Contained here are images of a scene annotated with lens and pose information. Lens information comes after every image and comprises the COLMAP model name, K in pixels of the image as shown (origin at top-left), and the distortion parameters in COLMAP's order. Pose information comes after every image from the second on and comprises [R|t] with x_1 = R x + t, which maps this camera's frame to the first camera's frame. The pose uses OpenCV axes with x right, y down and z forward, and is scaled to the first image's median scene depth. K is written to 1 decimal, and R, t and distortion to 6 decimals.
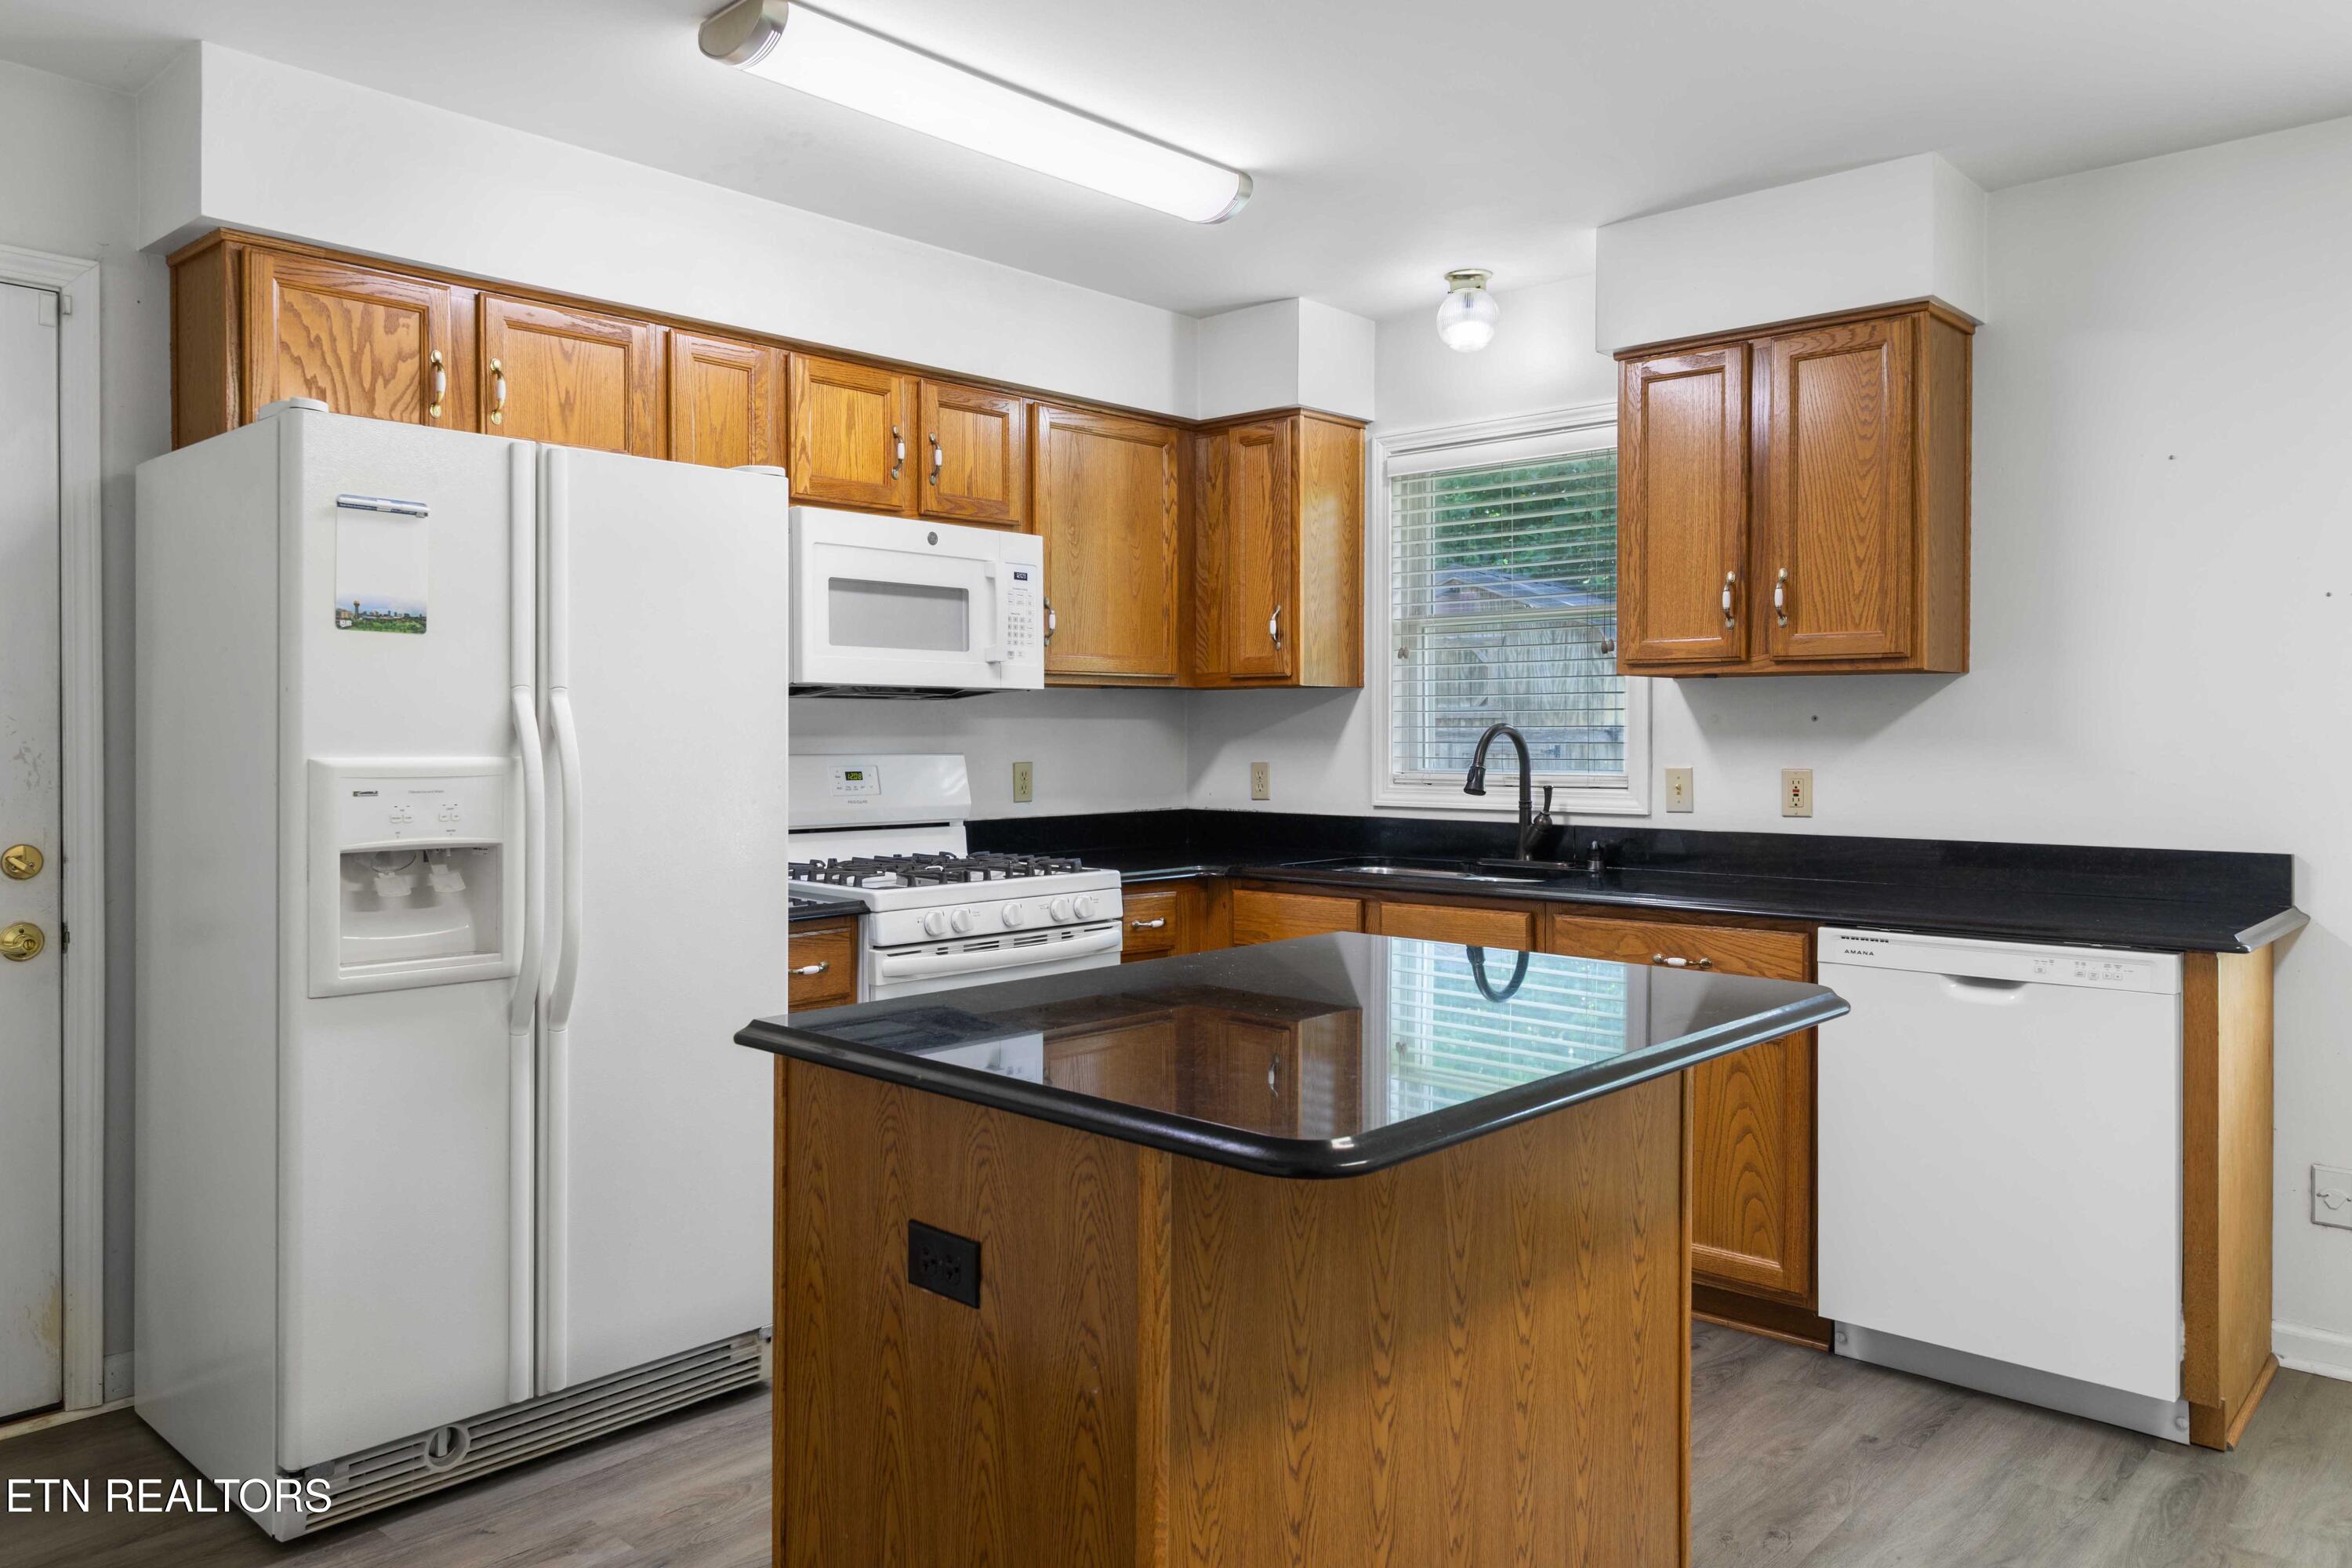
lens RADIAL K [[1632.8, 0, 1135.1], [0, 1632.8, 738.4], [0, 0, 1]] dist [0.002315, 0.001911]
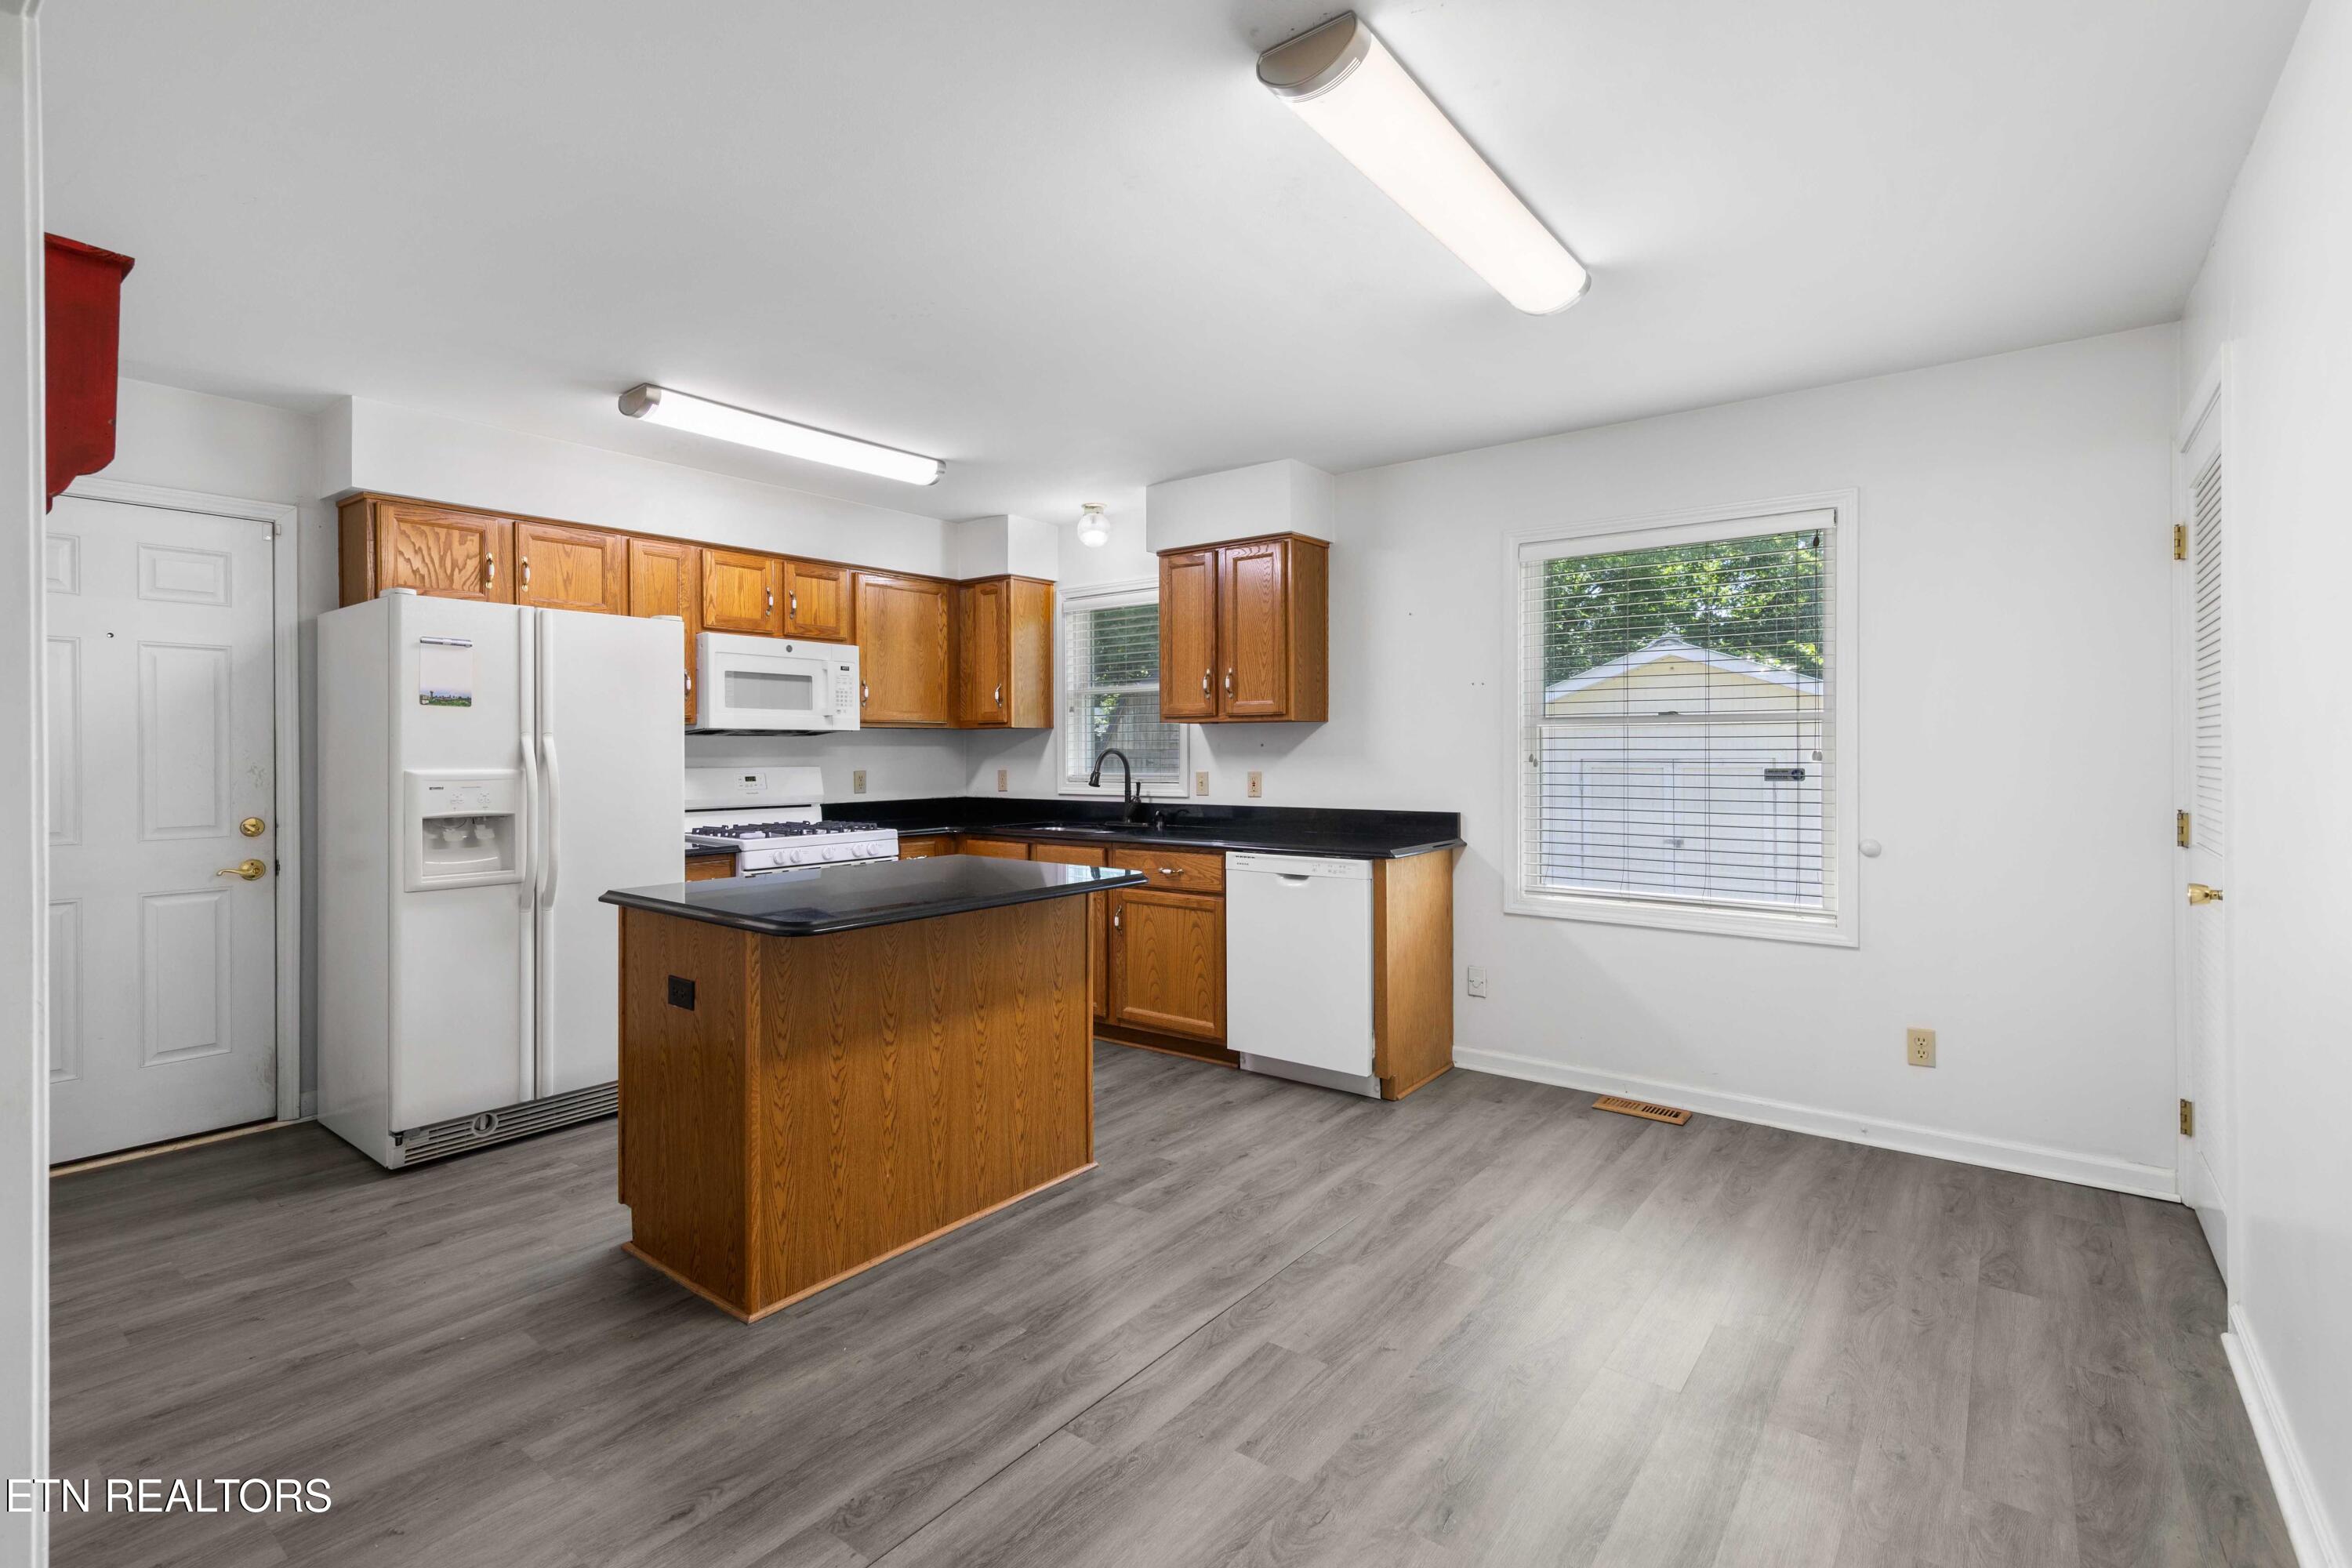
lens RADIAL K [[1077.1, 0, 1154.2], [0, 1077.1, 750.4], [0, 0, 1]] dist [0.004832, -0.000002]
pose [[0.996353, -0.004380, 0.085215, 0.205713], [0.004756, 0.999980, -0.004208, -0.001656], [-0.085195, 0.004598, 0.996354, -0.271953]]
